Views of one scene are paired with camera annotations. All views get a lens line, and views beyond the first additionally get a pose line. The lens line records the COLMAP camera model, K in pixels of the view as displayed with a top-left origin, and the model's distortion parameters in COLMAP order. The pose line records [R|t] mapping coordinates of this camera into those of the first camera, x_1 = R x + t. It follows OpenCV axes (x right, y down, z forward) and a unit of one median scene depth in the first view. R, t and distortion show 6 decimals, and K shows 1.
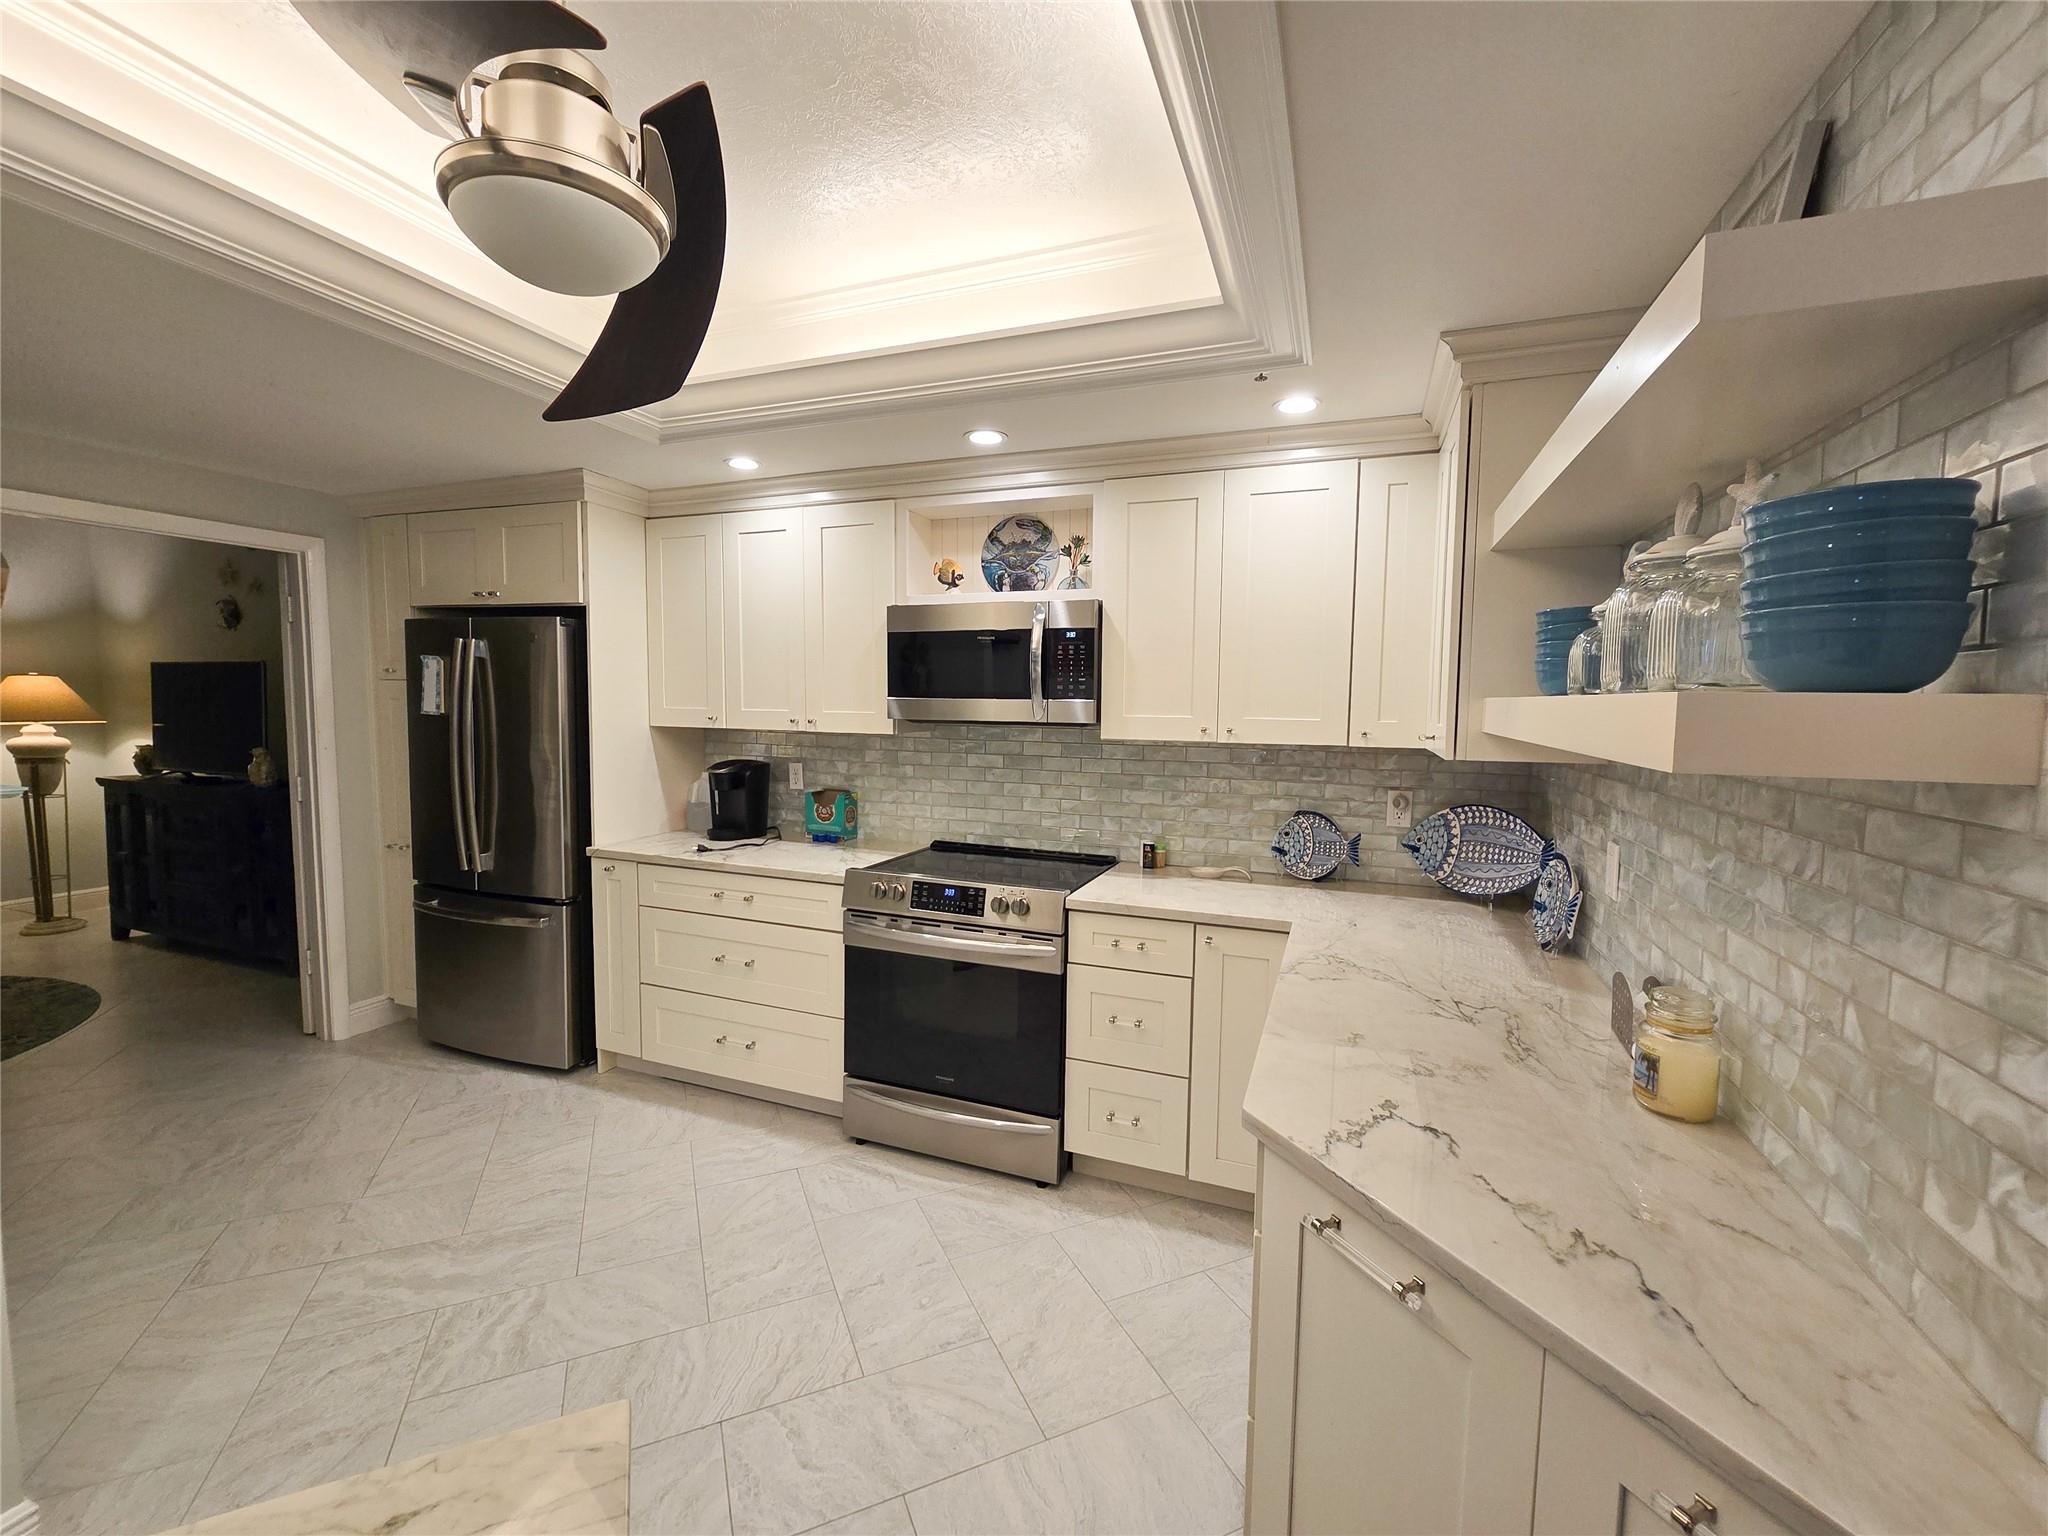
lens RADIAL K [[843.9, 0, 1016.4], [0, 843.9, 769.5], [0, 0, 1]] dist [-0.011595, 0.004462]
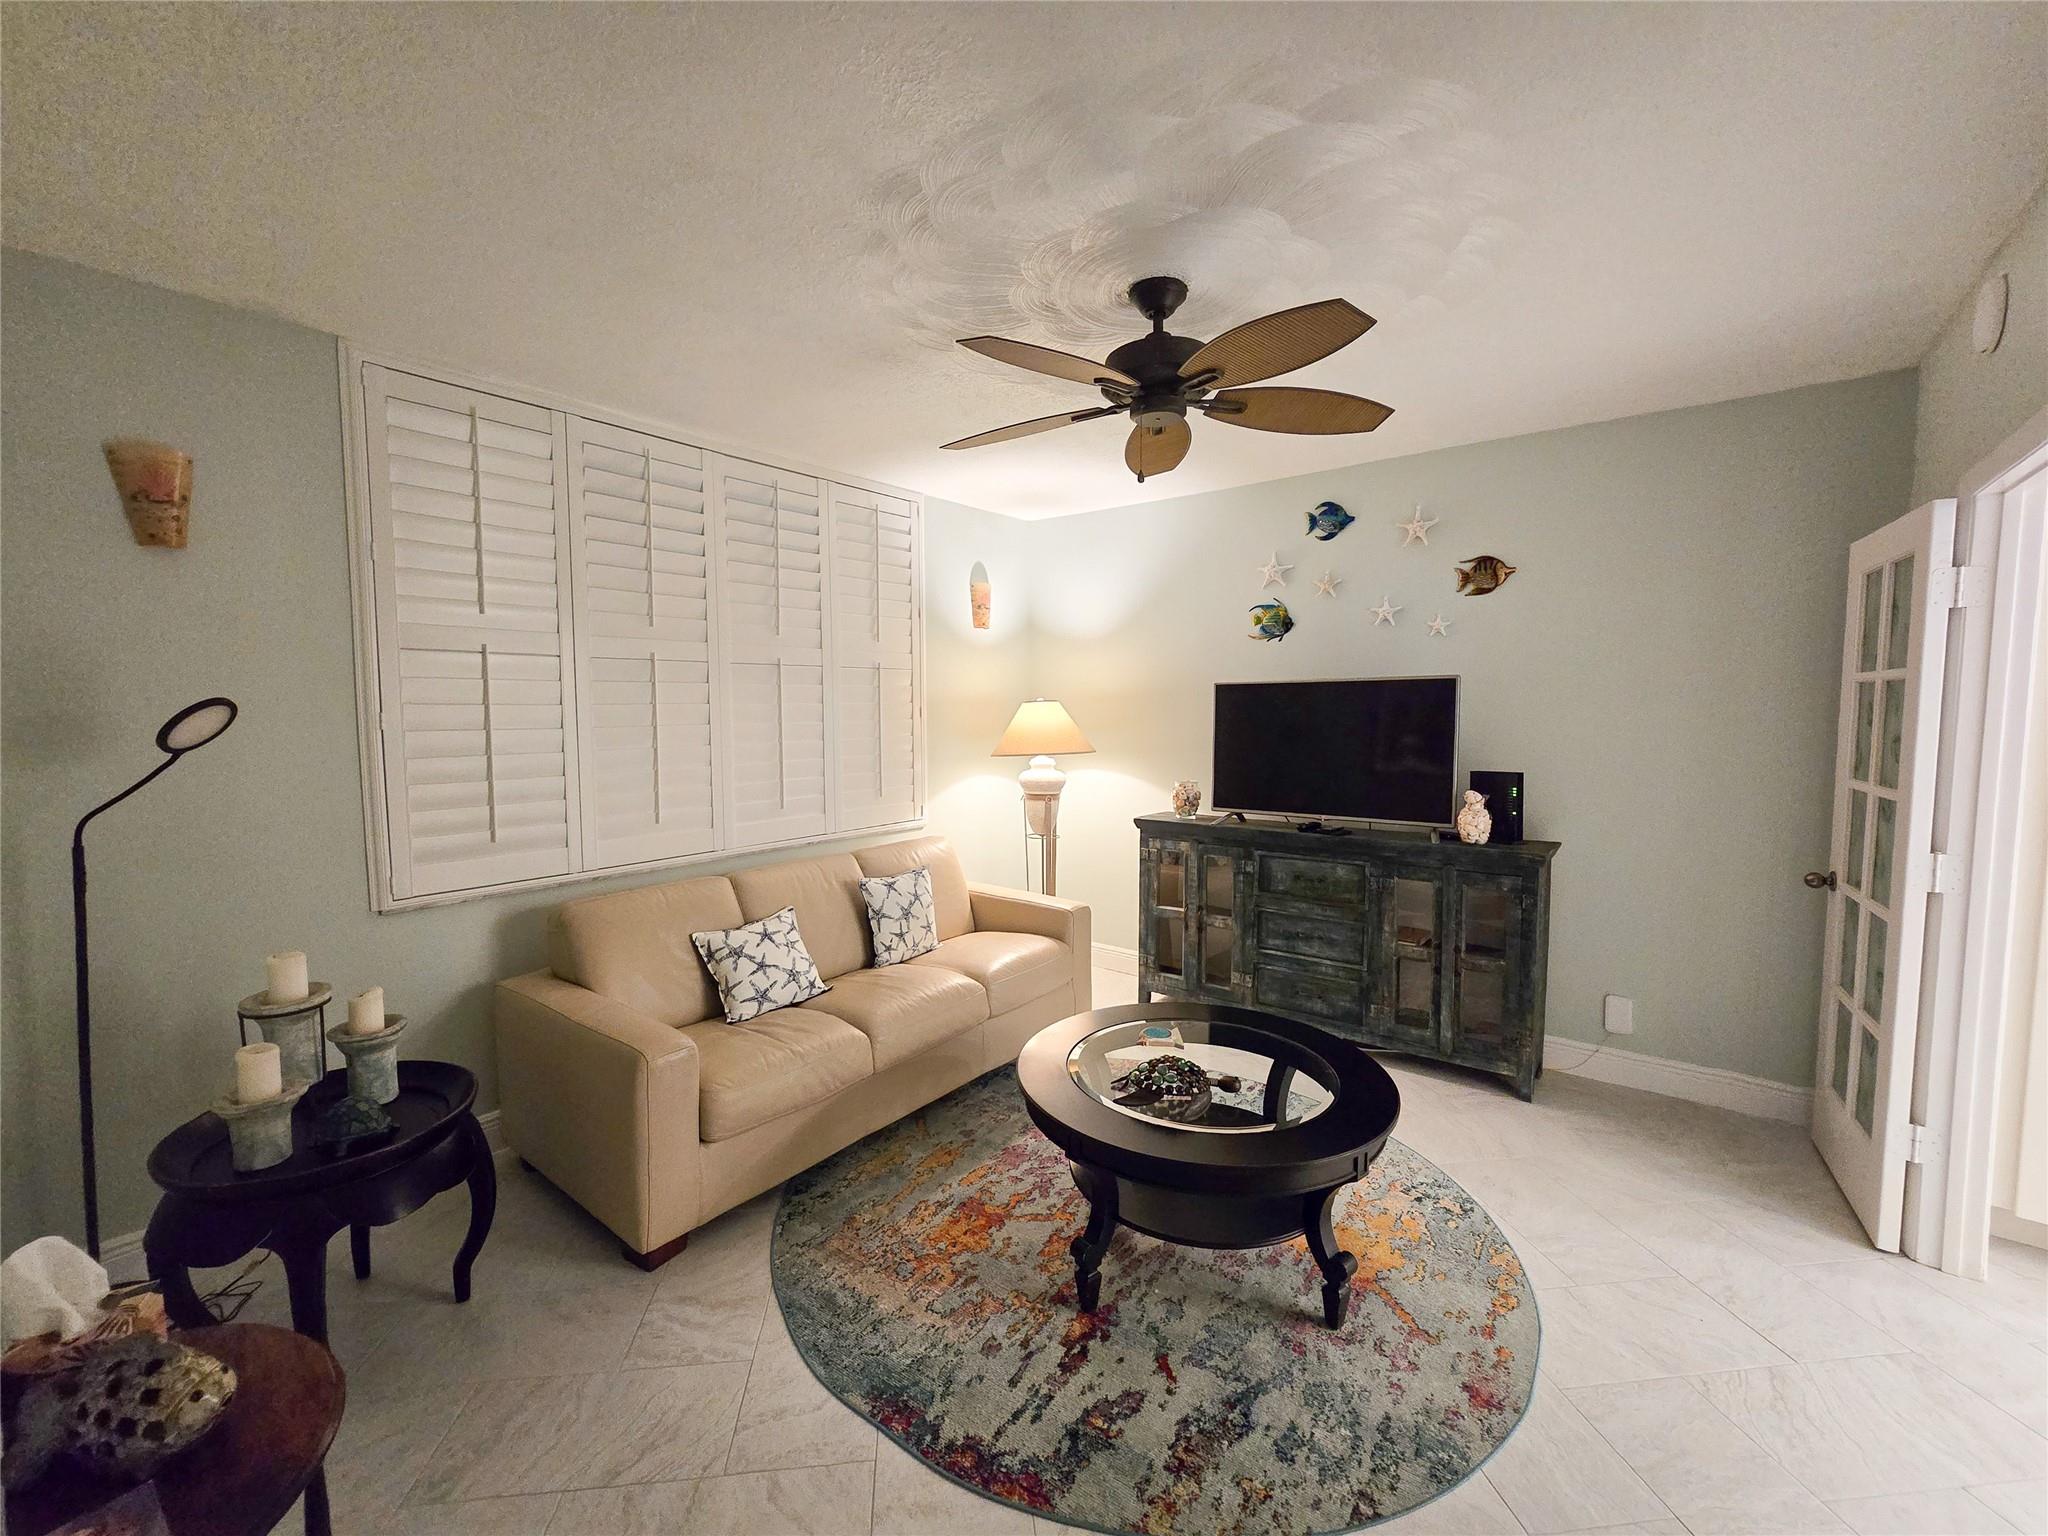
lens RADIAL K [[839.3, 0, 1027.4], [0, 839.3, 770.3], [0, 0, 1]] dist [0.001118, 0.000505]
pose [[0.958128, 0.003141, -0.286322, -1.452707], [-0.005407, 0.999960, -0.007126, -0.049275], [0.286288, 0.008376, 0.958107, 0.221725]]
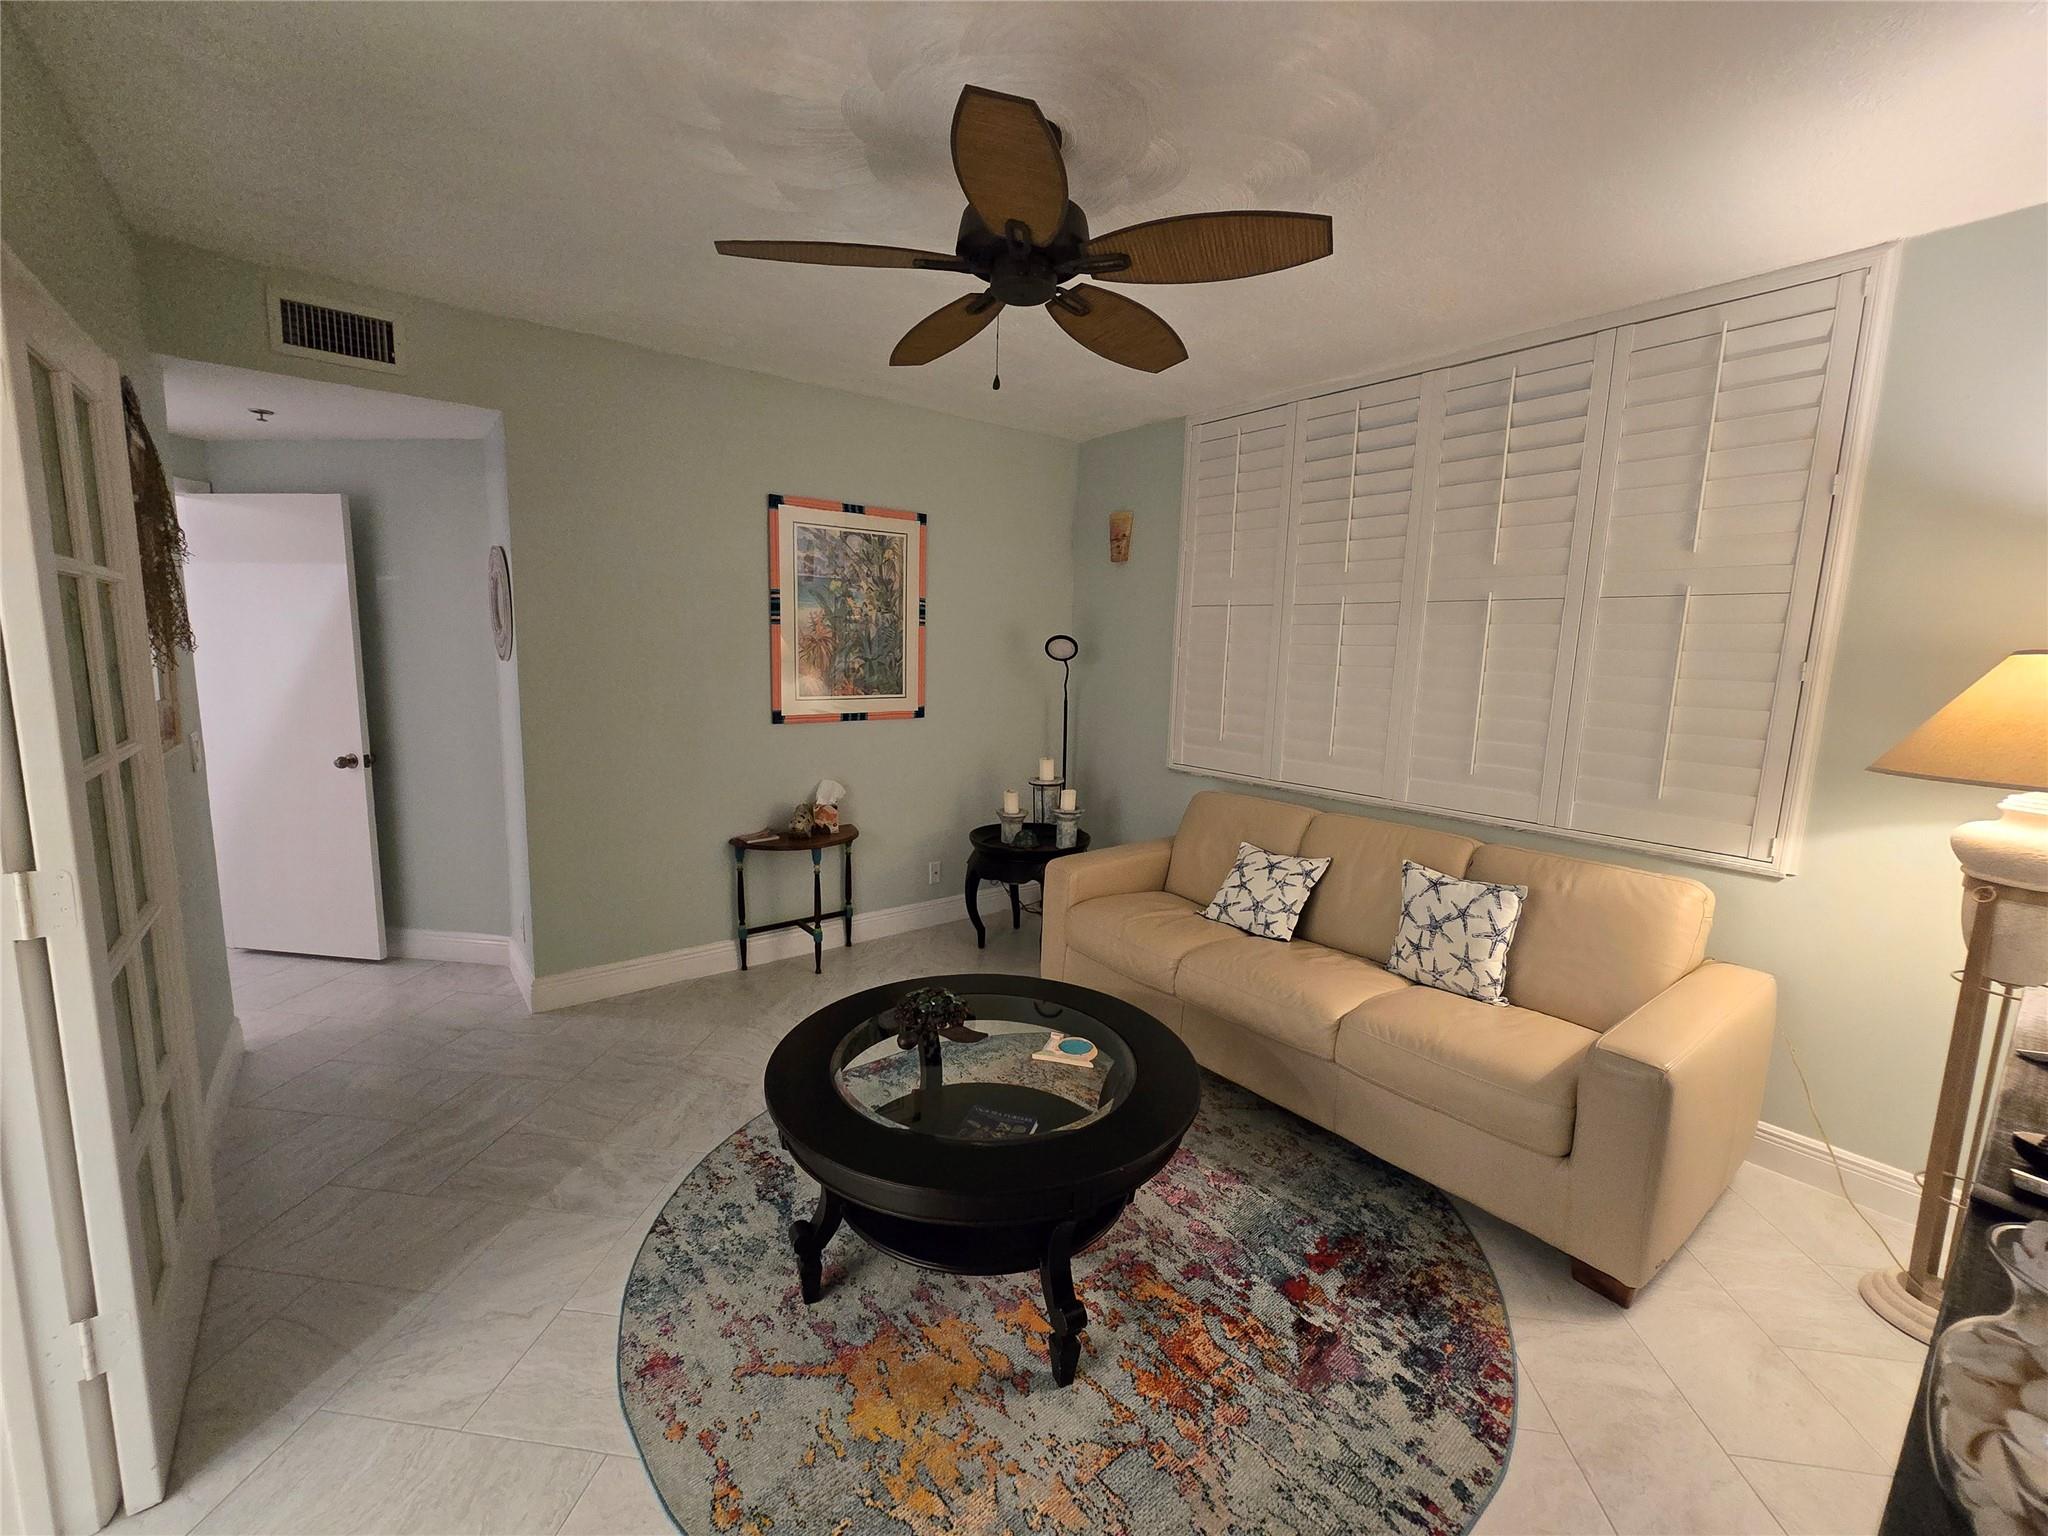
lens RADIAL K [[867.1, 0, 1033.0], [0, 867.1, 770.0], [0, 0, 1]] dist [0.010727, -0.000199]
pose [[-0.501364, 0.098607, -0.859599, -0.997743], [-0.105359, 0.979134, 0.173770, -0.127878], [0.858798, 0.177688, -0.480514, 1.260653]]
